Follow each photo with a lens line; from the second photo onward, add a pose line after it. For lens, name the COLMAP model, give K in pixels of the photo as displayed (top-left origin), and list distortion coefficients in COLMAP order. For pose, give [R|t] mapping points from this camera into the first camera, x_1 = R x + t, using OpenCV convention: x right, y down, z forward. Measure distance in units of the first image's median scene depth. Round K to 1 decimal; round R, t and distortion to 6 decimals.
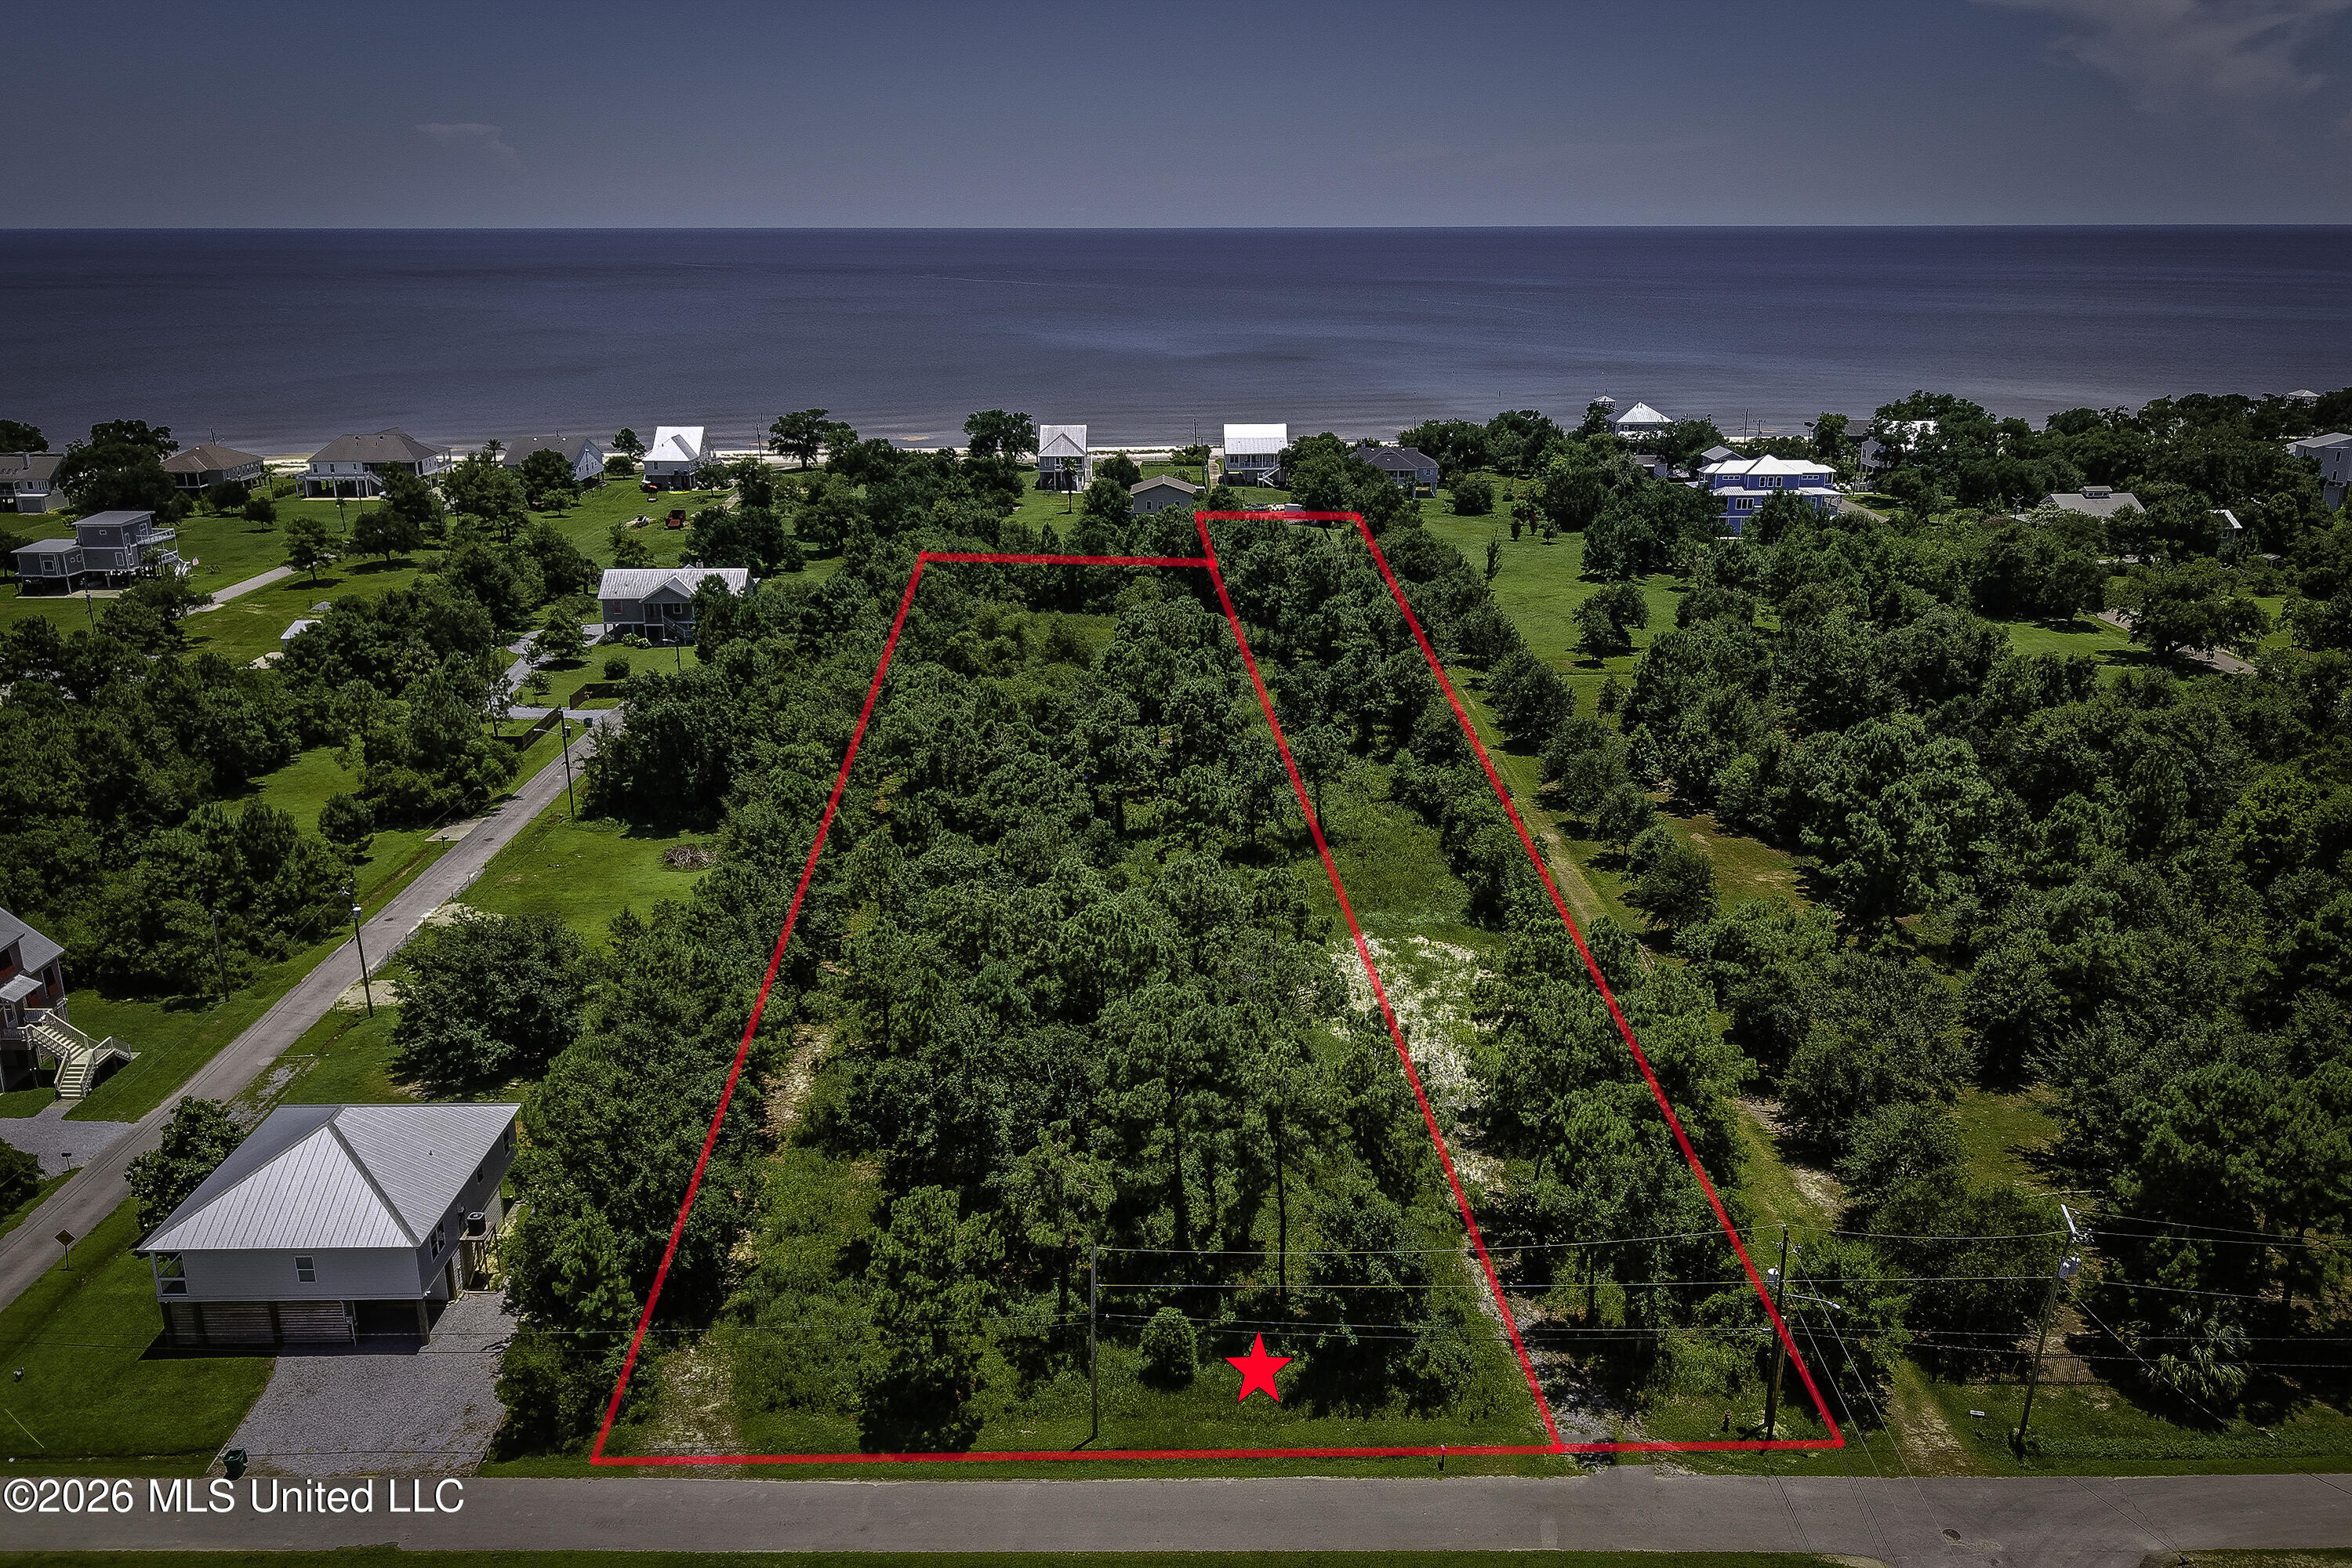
lens RADIAL K [[1864.0, 0, 1176.5], [0, 1864.0, 801.0], [0, 0, 1]] dist [0.044432, -0.065433]
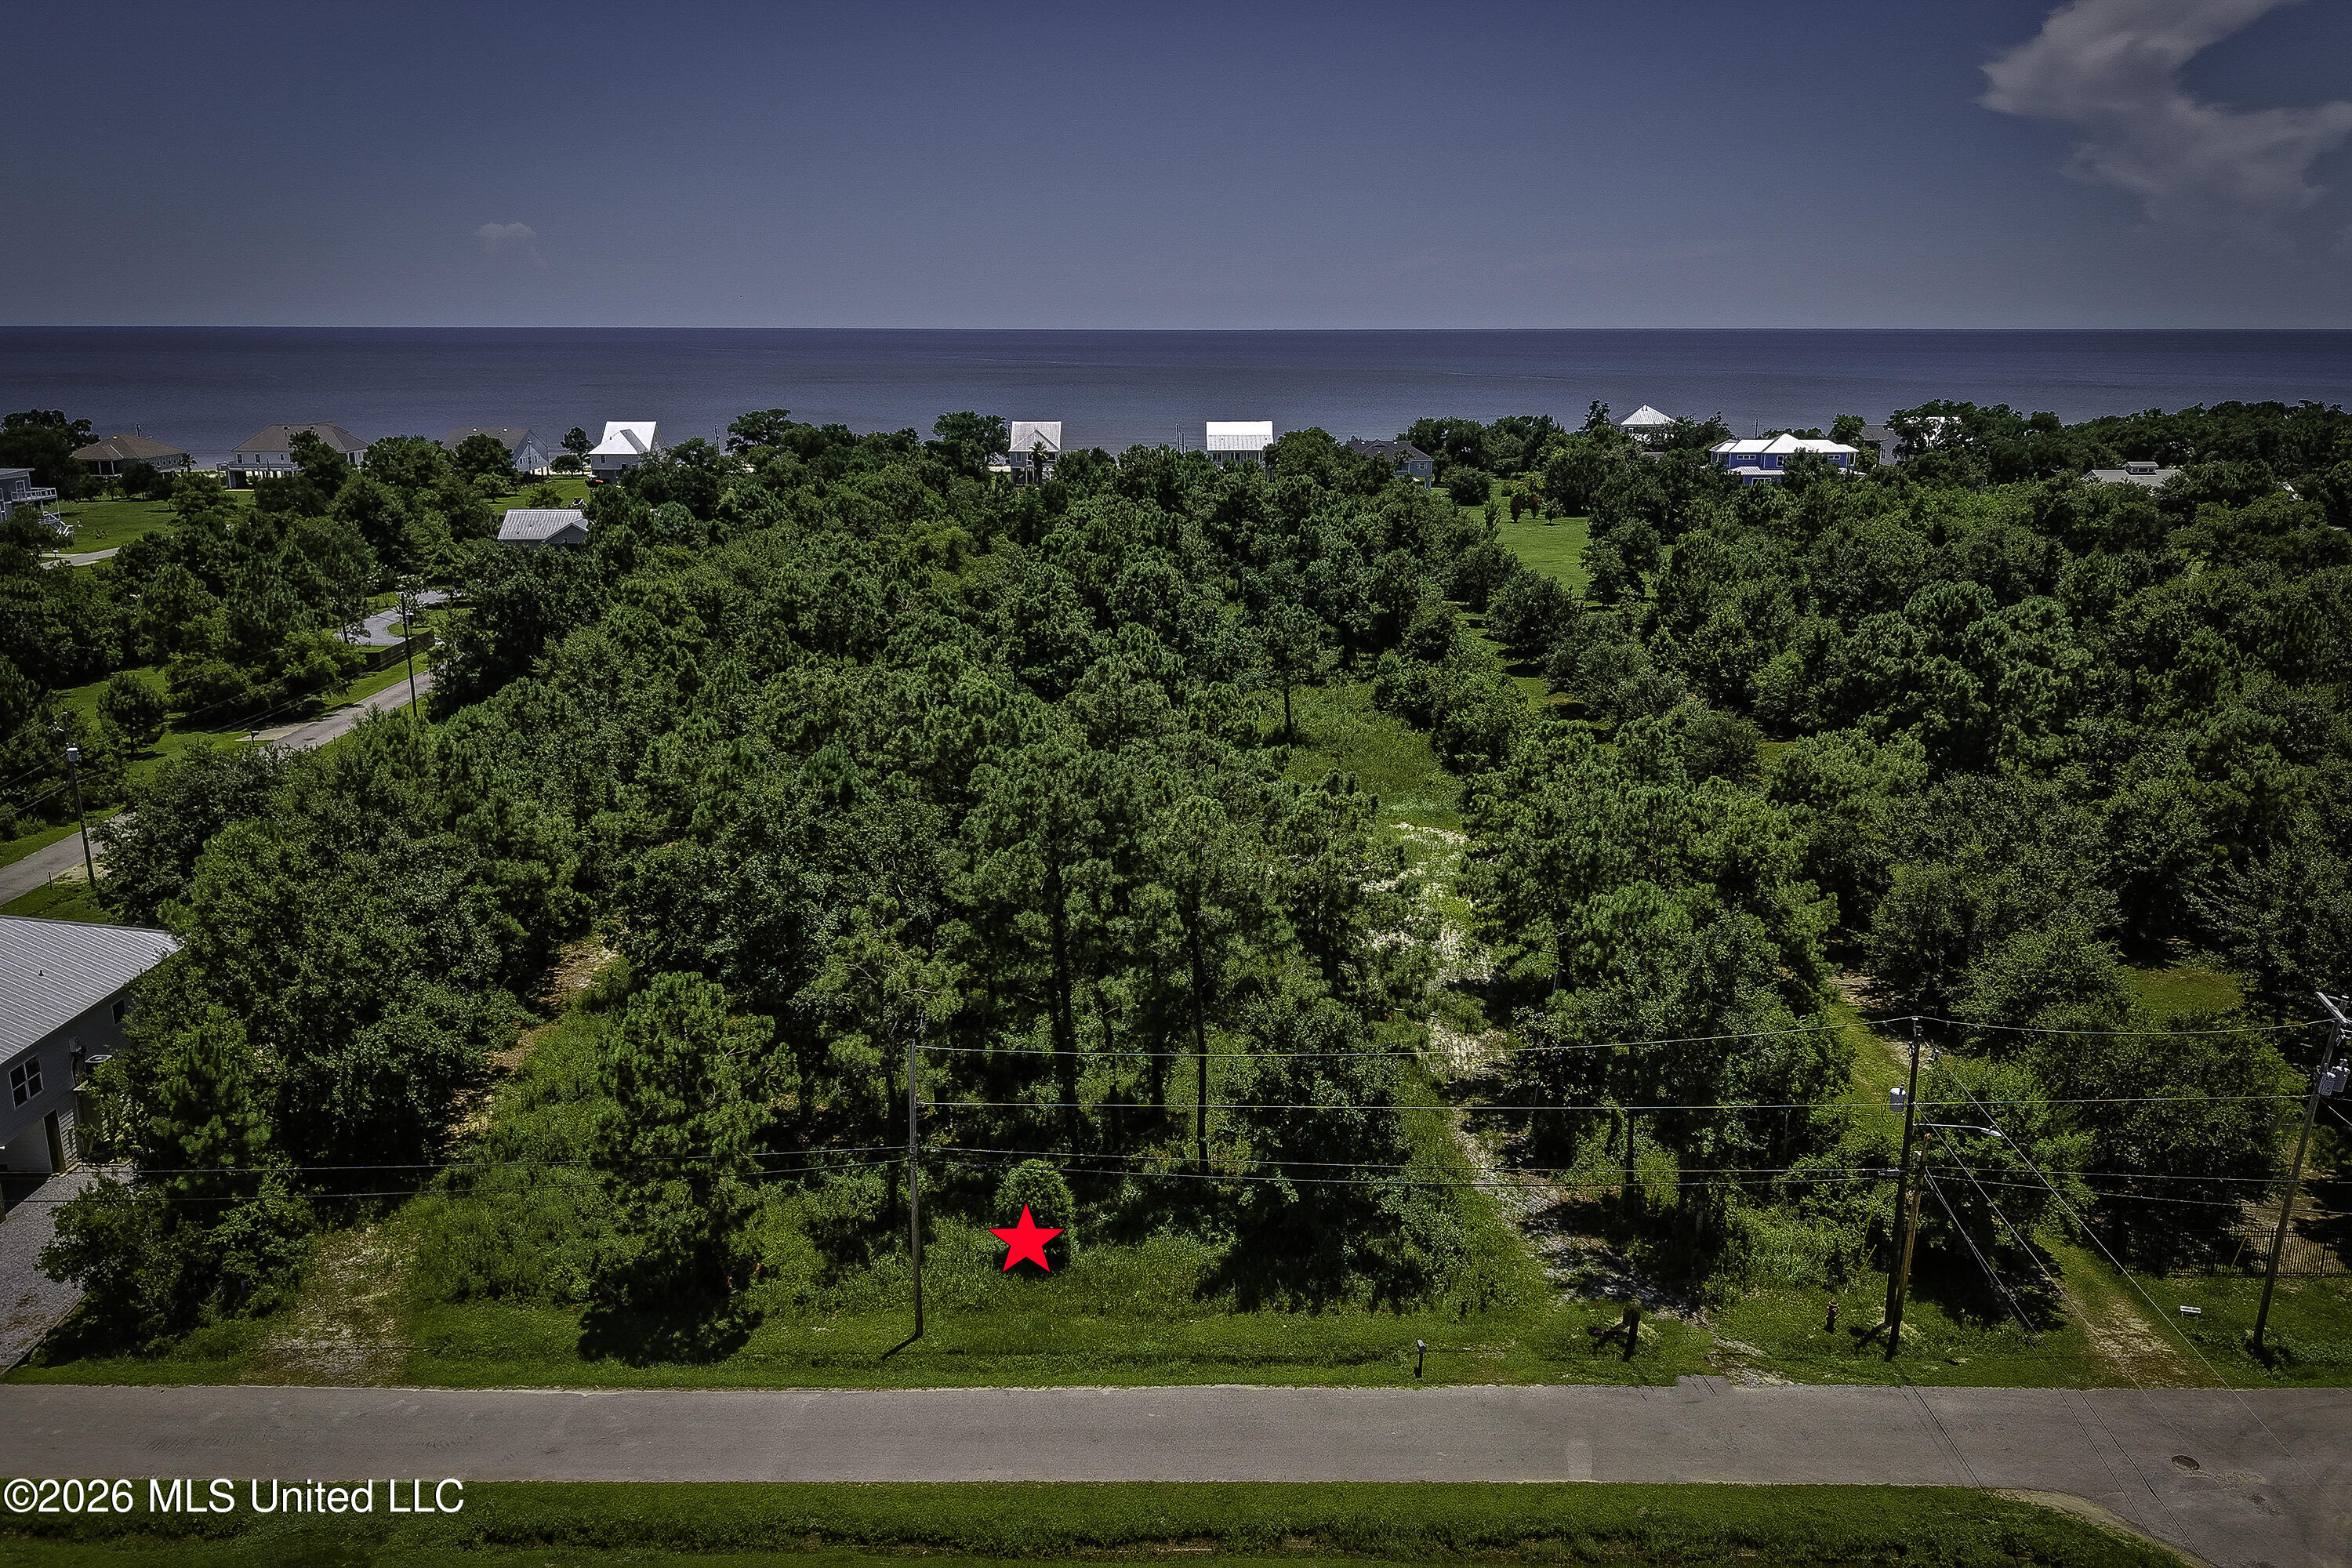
lens RADIAL K [[1869.6, 0, 1178.0], [0, 1869.6, 786.2], [0, 0, 1]] dist [0.021482, -0.010236]
pose [[0.999993, 0.003619, 0.000581, 0.031204], [-0.003578, 0.998216, -0.059605, 0.109253], [-0.000795, 0.059602, 0.998222, 0.182485]]
